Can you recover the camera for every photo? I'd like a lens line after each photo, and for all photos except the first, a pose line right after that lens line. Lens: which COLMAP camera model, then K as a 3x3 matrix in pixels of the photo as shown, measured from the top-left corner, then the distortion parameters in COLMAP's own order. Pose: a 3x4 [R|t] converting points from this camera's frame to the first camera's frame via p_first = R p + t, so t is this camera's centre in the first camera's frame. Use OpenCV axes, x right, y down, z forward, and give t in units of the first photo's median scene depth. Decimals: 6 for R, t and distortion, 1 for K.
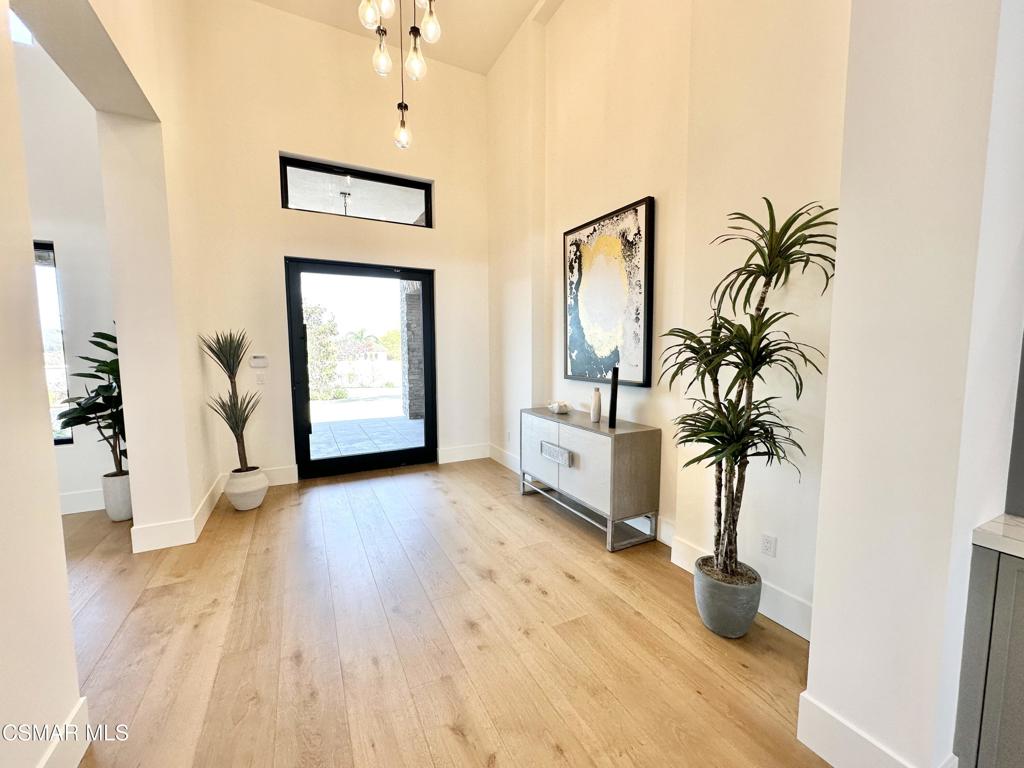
lens RADIAL K [[411.5, 0, 509.4], [0, 411.5, 383.3], [0, 0, 1]] dist [-0.002051, 0.000189]
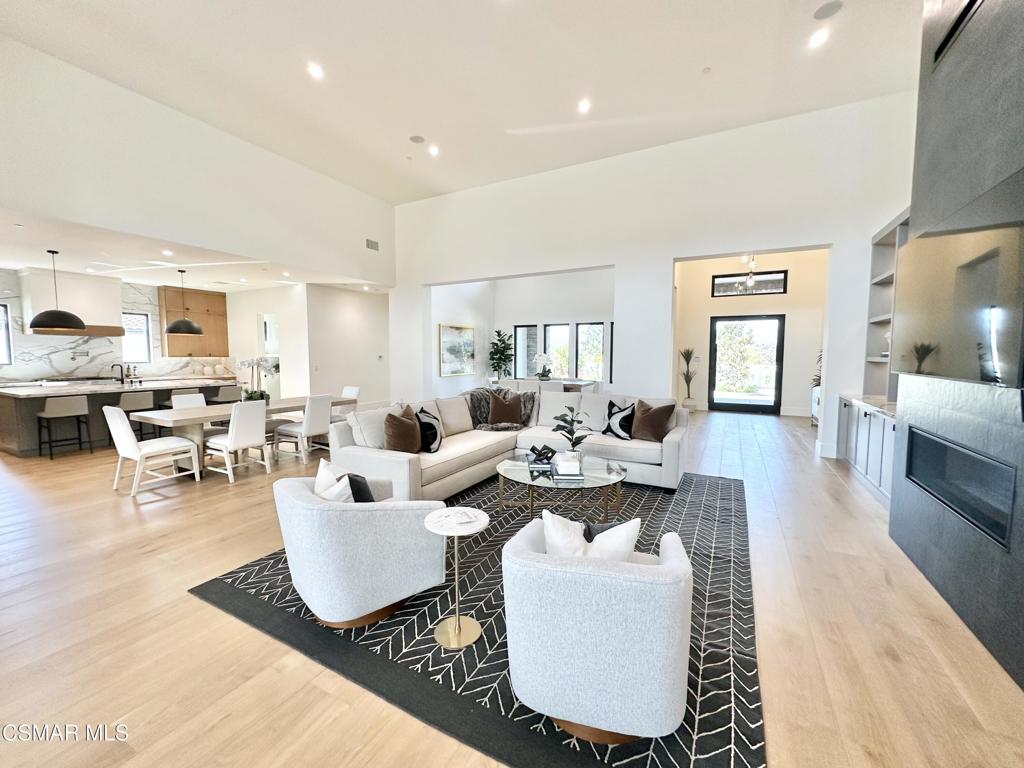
lens RADIAL K [[411.5, 0, 511.8], [0, 411.5, 382.0], [0, 0, 1]] dist [-0.002051, 0.000189]
pose [[0.572785, 0.065646, -0.817073, 1.064313], [-0.077151, 0.996681, 0.025992, 0.142178], [0.816067, 0.048150, 0.575948, -1.801503]]
